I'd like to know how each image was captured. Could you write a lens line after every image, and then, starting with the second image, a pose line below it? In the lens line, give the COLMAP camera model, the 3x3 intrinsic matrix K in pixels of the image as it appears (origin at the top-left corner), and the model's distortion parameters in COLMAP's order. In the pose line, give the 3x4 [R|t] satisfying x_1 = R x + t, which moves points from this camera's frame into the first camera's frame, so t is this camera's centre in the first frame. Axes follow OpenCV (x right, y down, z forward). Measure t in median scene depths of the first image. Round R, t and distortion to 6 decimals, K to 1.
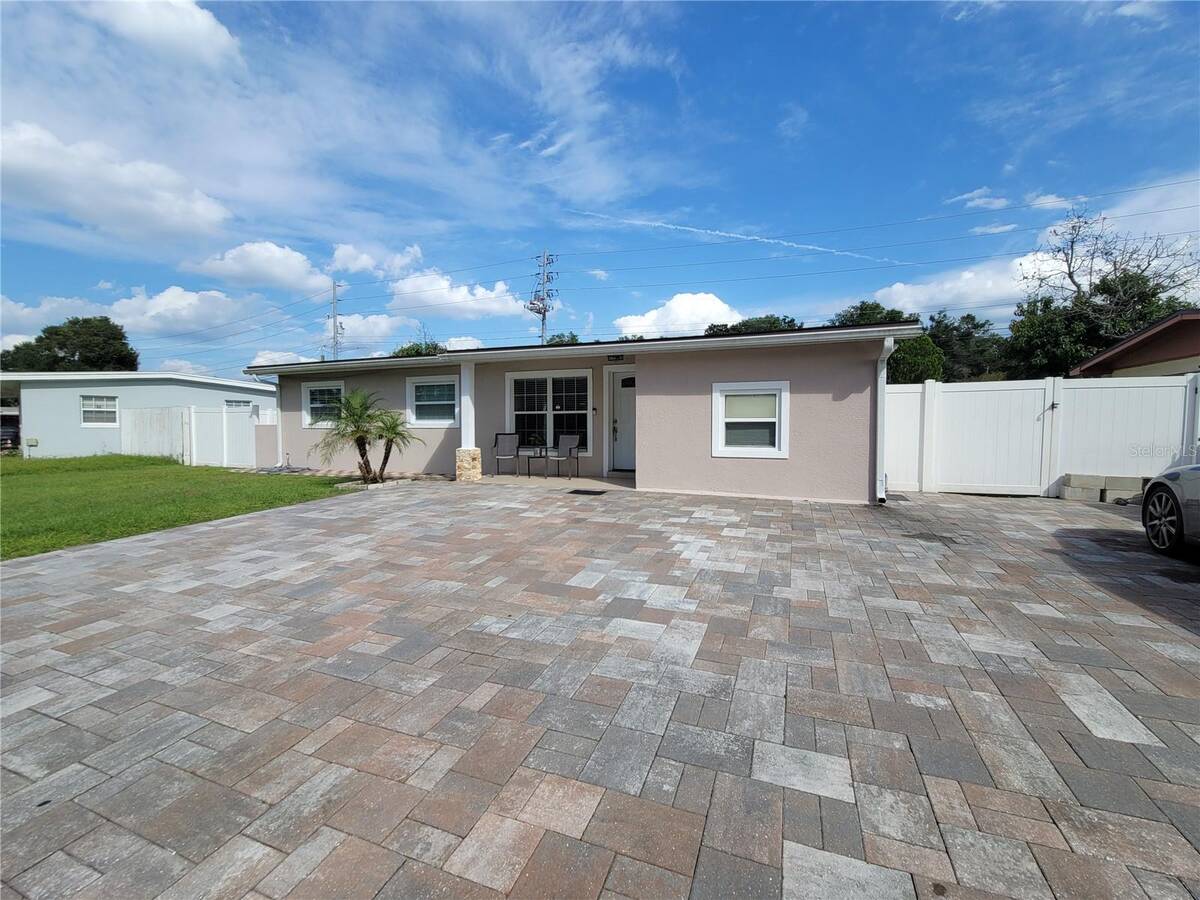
lens RADIAL K [[495.5, 0, 598.3], [0, 495.5, 446.0], [0, 0, 1]] dist [-0.004842, -0.000489]
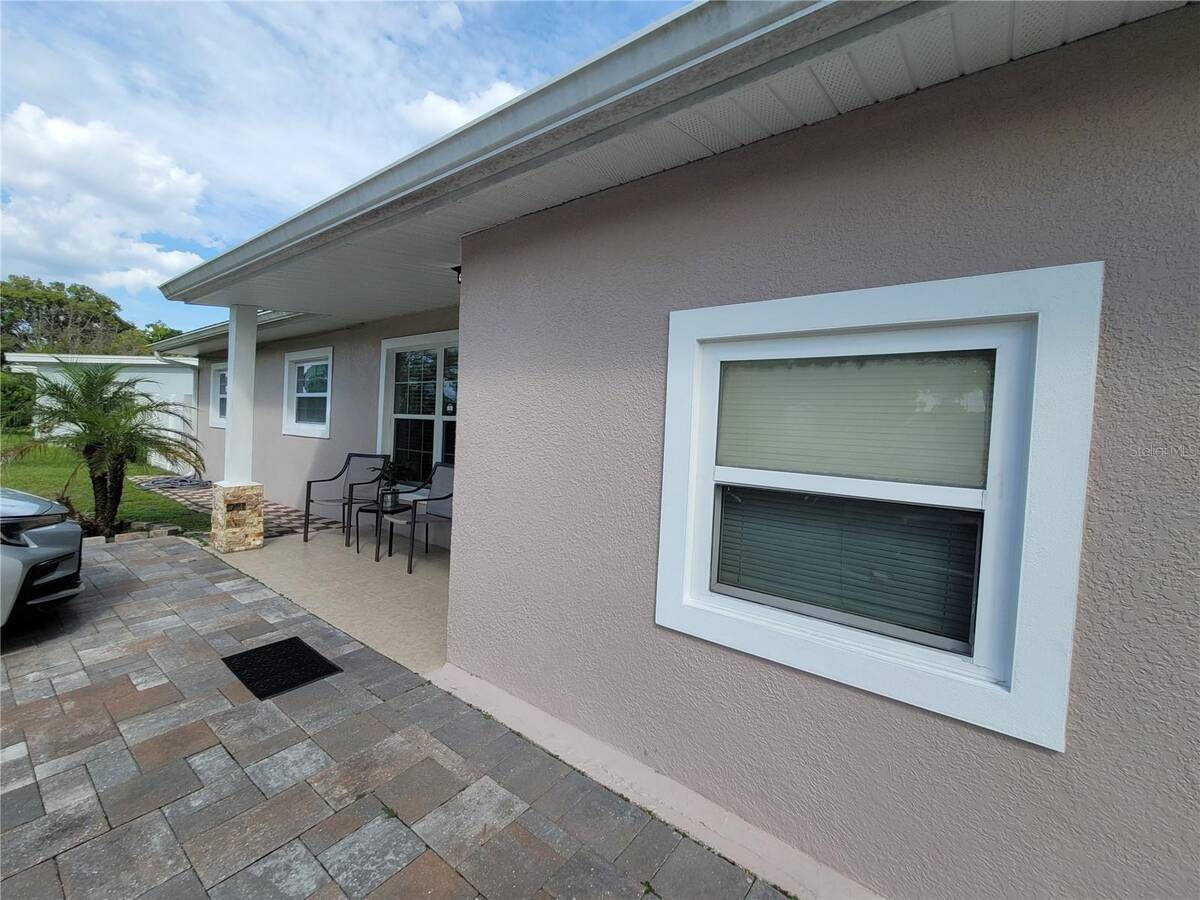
lens RADIAL K [[495.5, 0, 598.3], [0, 495.5, 446.0], [0, 0, 1]] dist [-0.004842, -0.000489]
pose [[0.960933, 0.057641, -0.270712, 0.345341], [-0.063700, 0.997876, -0.013642, -0.076554], [0.269351, 0.030353, 0.962564, 1.003710]]
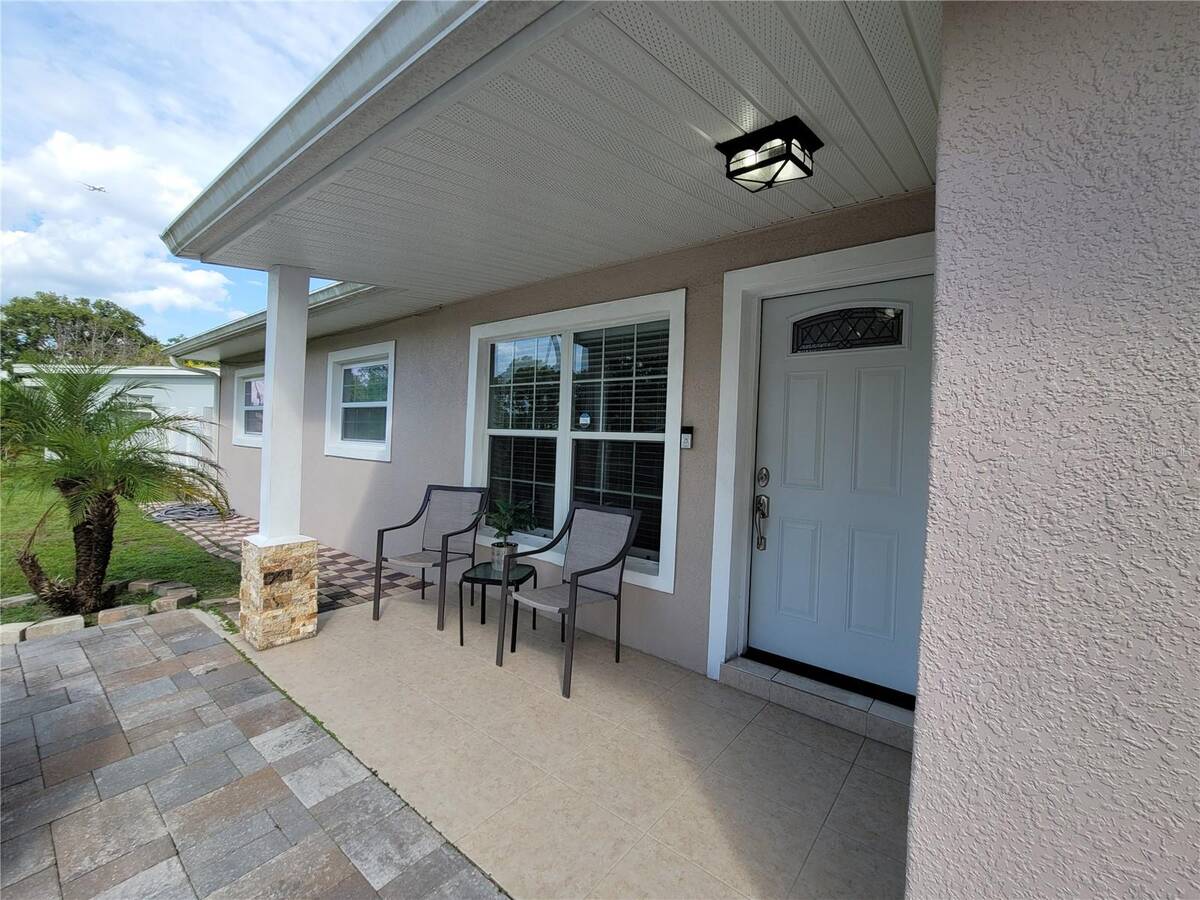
lens RADIAL K [[495.5, 0, 598.3], [0, 495.5, 446.0], [0, 0, 1]] dist [-0.004842, -0.000489]
pose [[0.954037, 0.043631, -0.296495, 0.048202], [-0.055170, 0.998006, -0.030660, -0.090066], [0.294567, 0.045608, 0.954542, 1.210704]]
